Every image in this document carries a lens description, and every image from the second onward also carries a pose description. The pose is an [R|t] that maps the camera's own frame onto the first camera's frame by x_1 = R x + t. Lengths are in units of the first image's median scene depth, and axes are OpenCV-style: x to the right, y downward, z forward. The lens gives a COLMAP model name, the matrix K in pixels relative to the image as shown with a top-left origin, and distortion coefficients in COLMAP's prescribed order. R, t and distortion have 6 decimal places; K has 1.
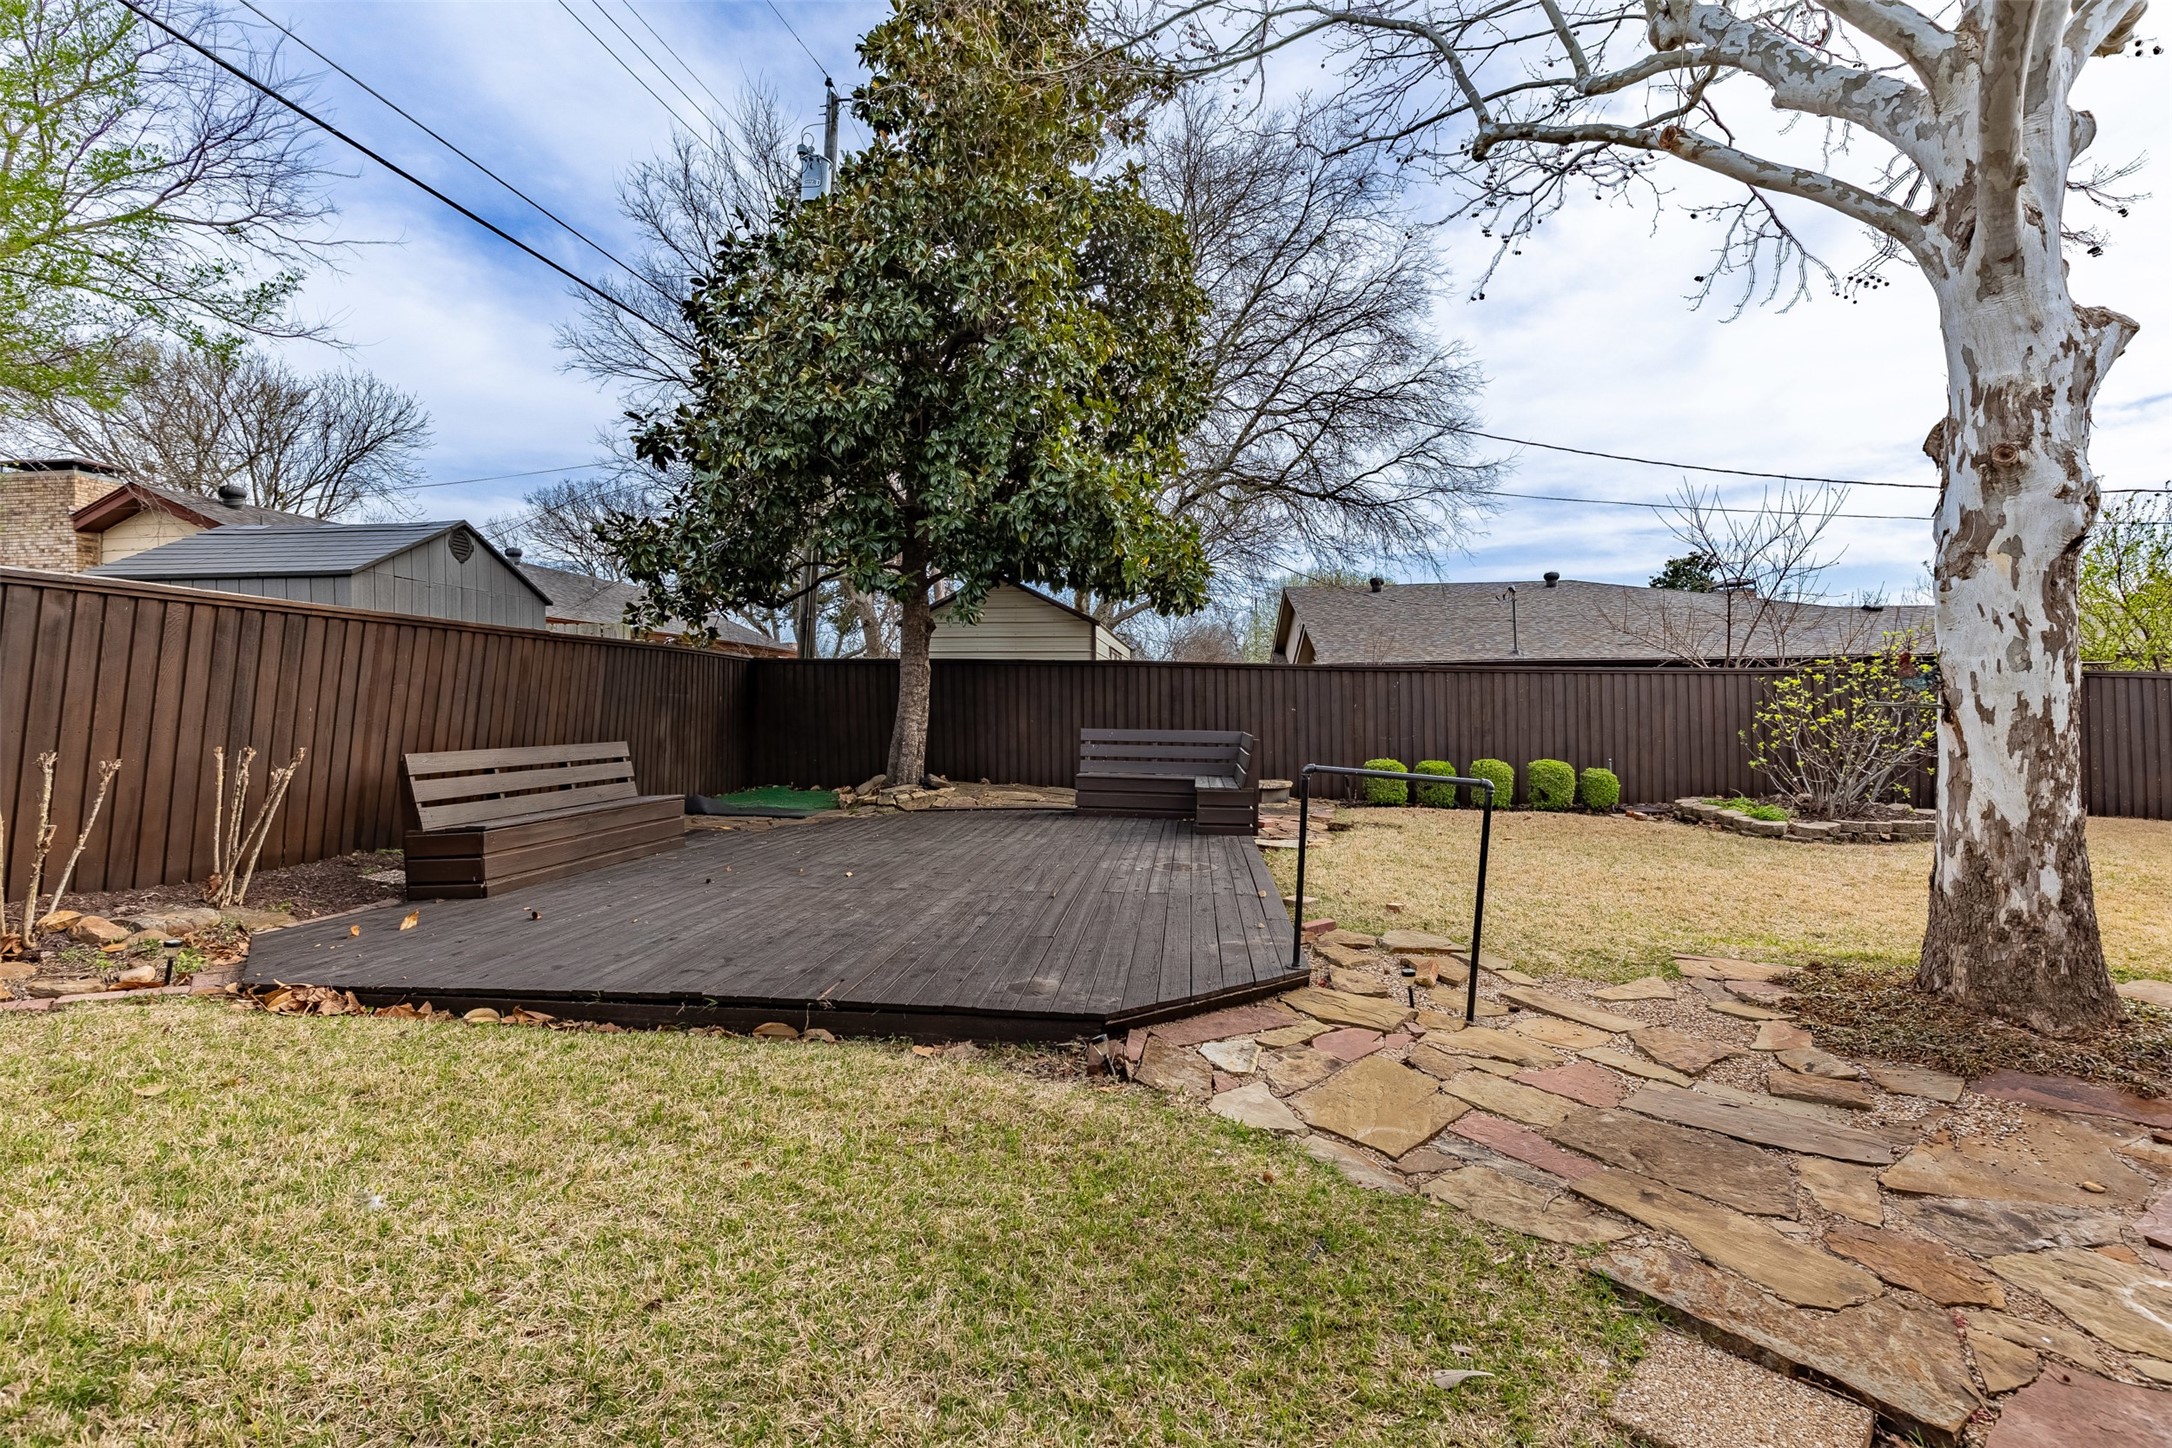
lens RADIAL K [[977.8, 0, 1097.9], [0, 977.8, 714.3], [0, 0, 1]] dist [0.003128, -0.001116]
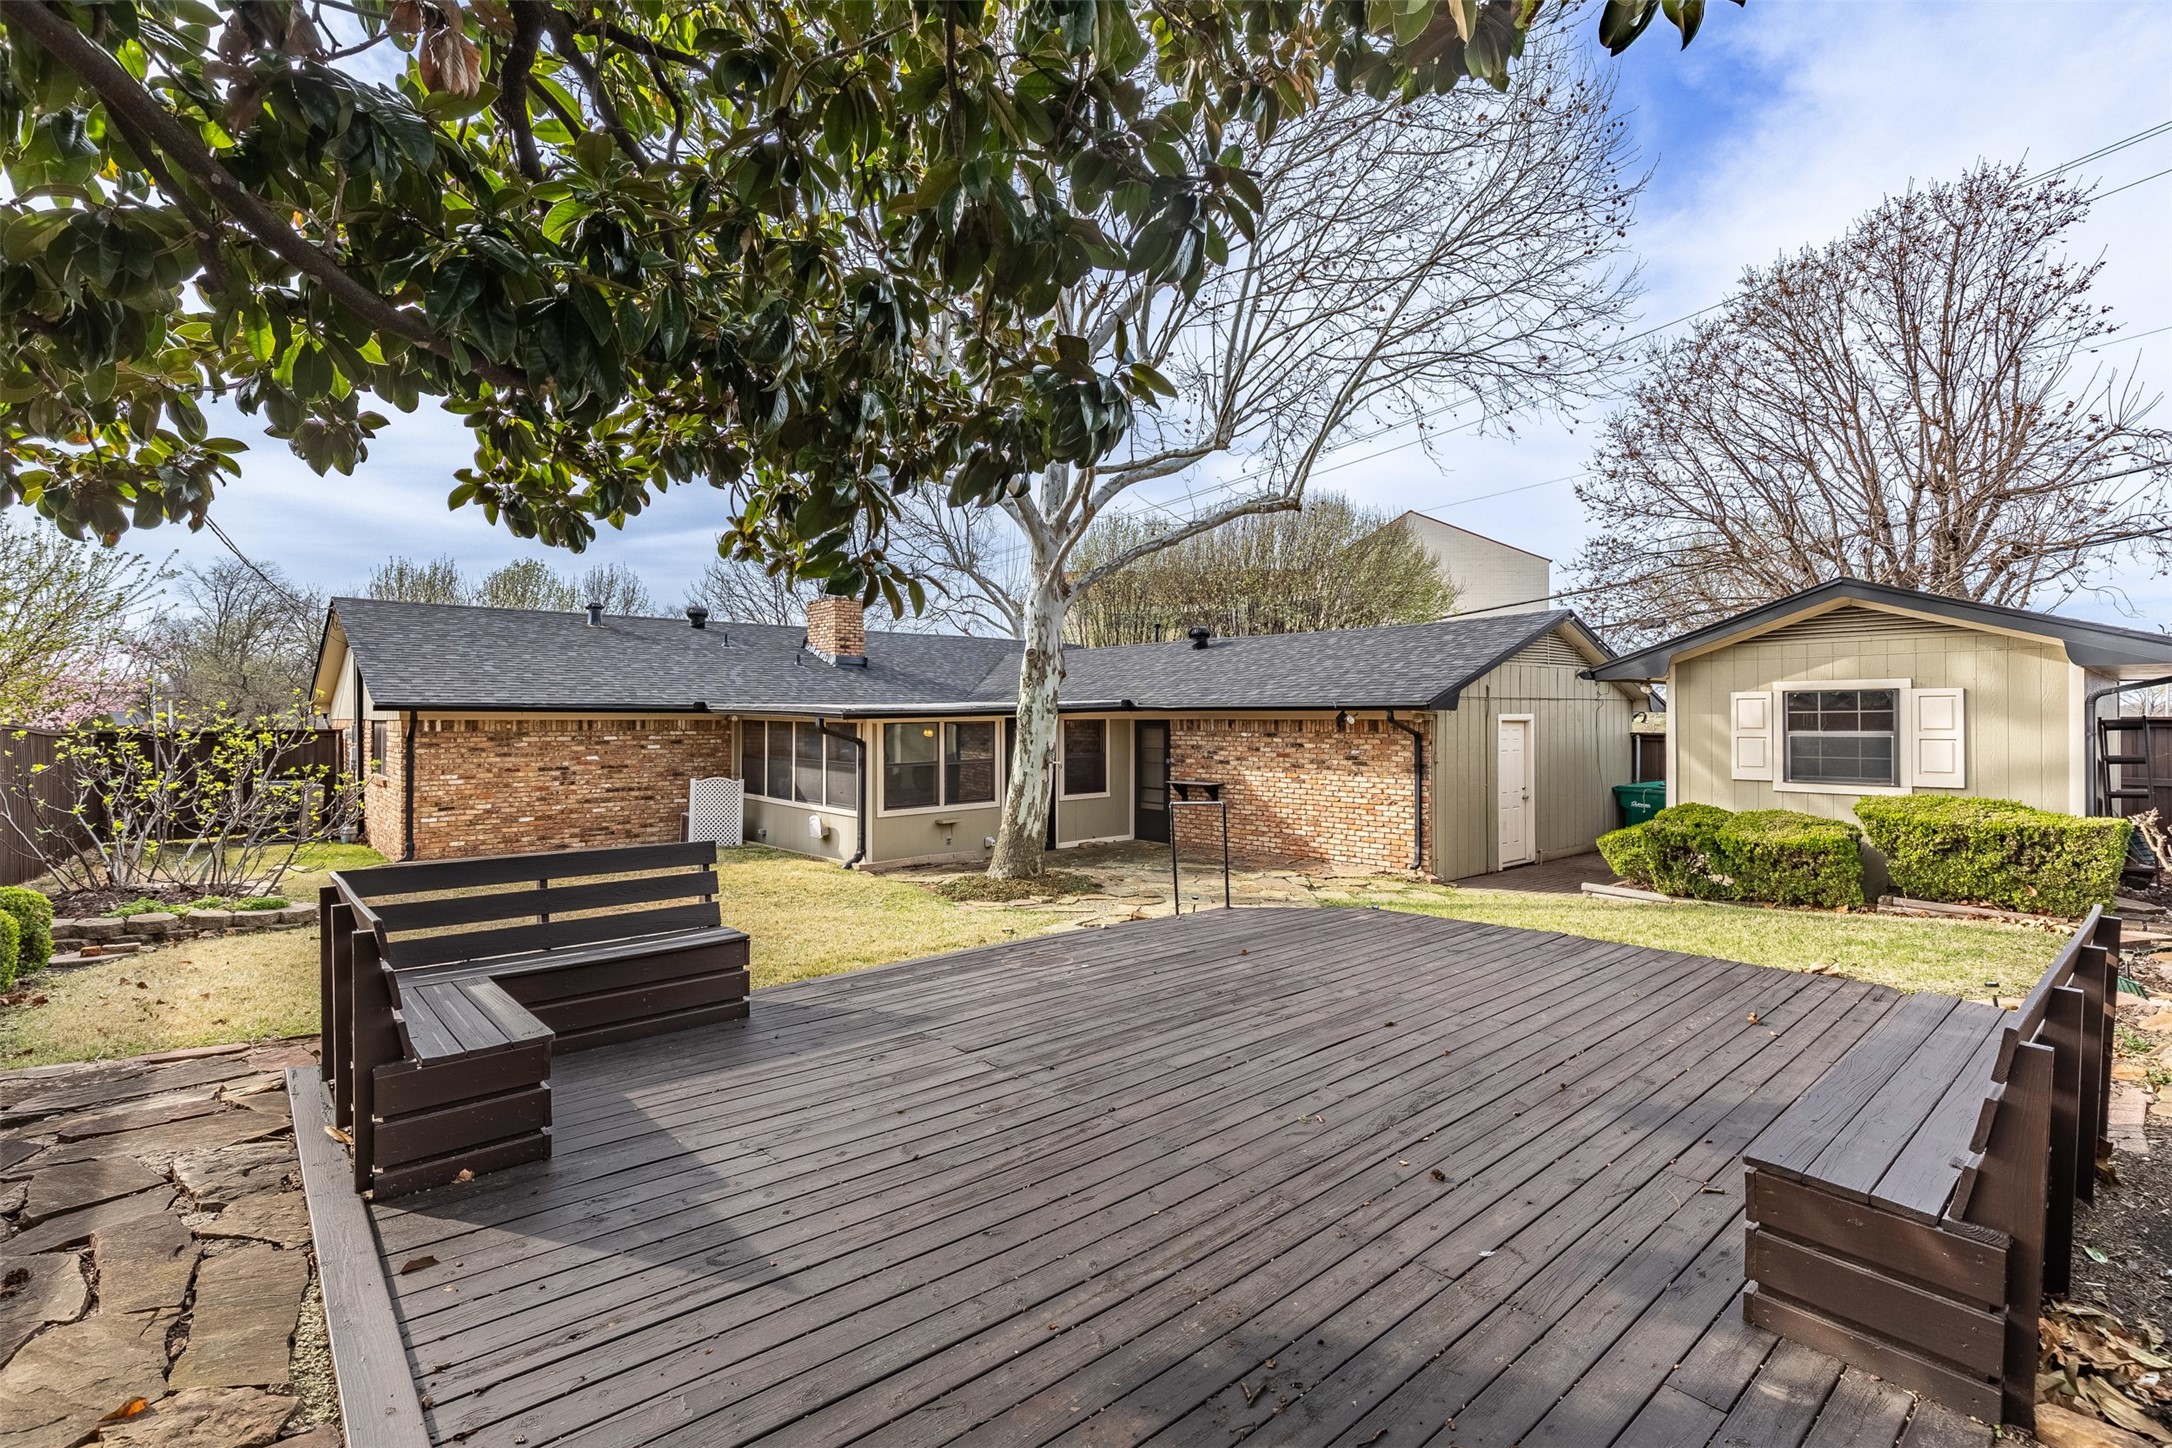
lens RADIAL K [[981.9, 0, 1086.0], [0, 981.9, 724.0], [0, 0, 1]] dist [0.000903, -0.000176]
pose [[-0.729132, 0.002484, 0.684369, -0.923262], [0.005384, 0.999983, 0.002107, -0.108660], [-0.684352, 0.005221, -0.729133, 2.636981]]
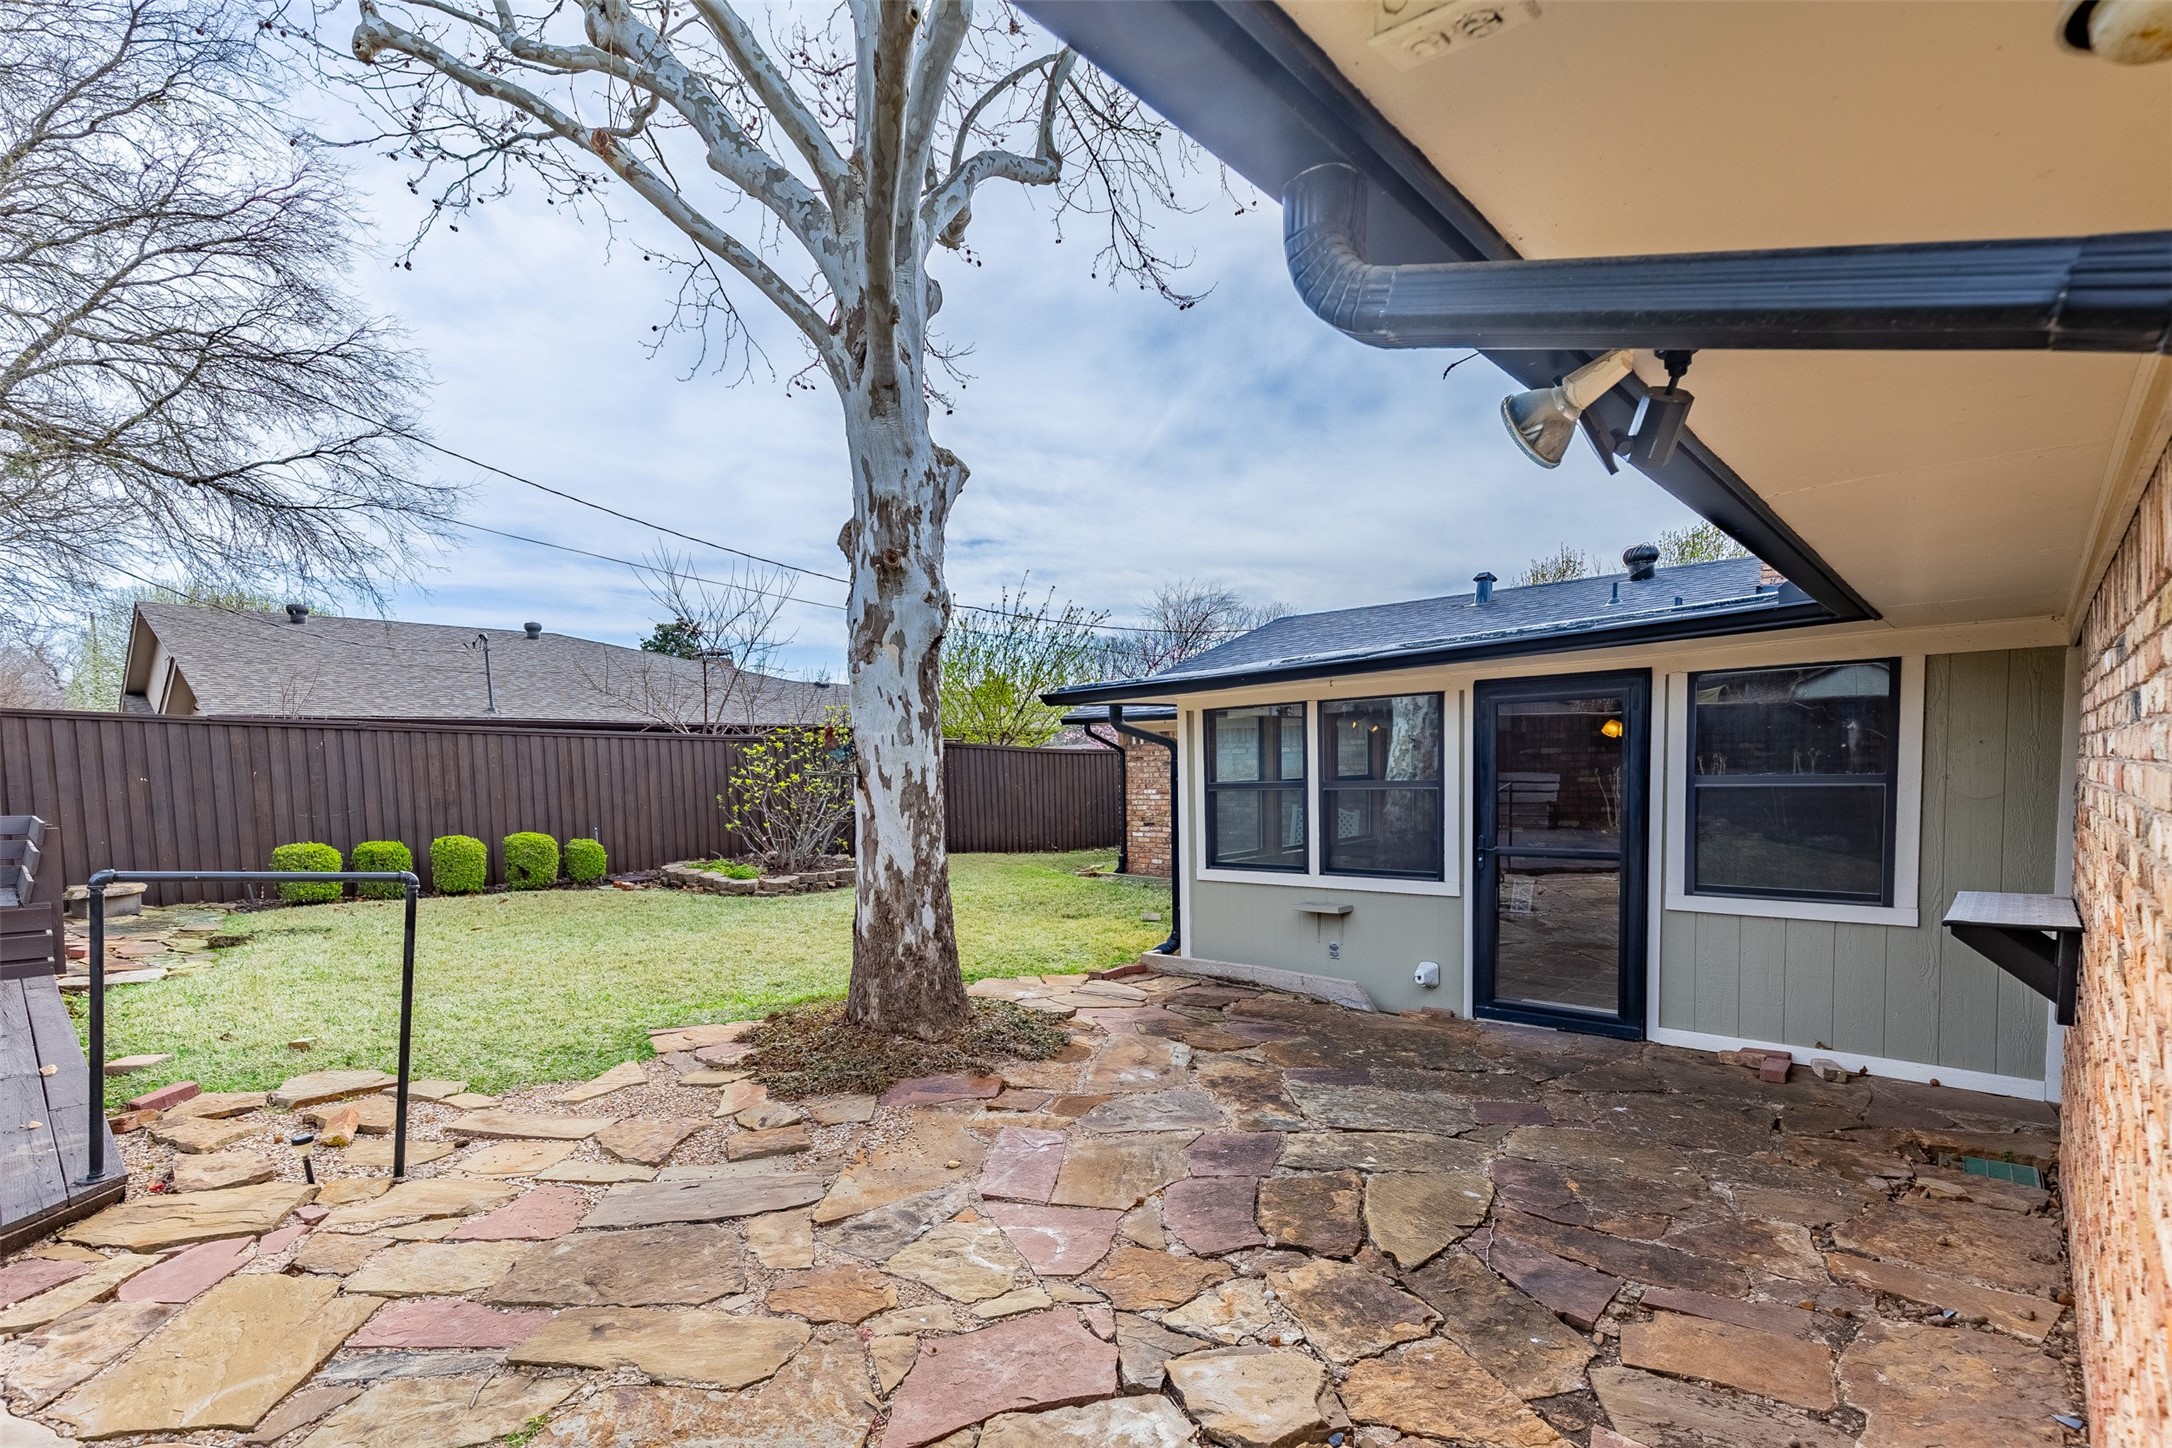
lens RADIAL K [[1025.4, 0, 1095.2], [0, 1025.4, 837.0], [0, 0, 1]] dist [0.002533, 0.000226]
pose [[0.602988, -0.056757, 0.795729, 0.070107], [0.011134, 0.997968, 0.062745, -0.007346], [-0.797672, -0.028975, 0.602394, 0.052842]]
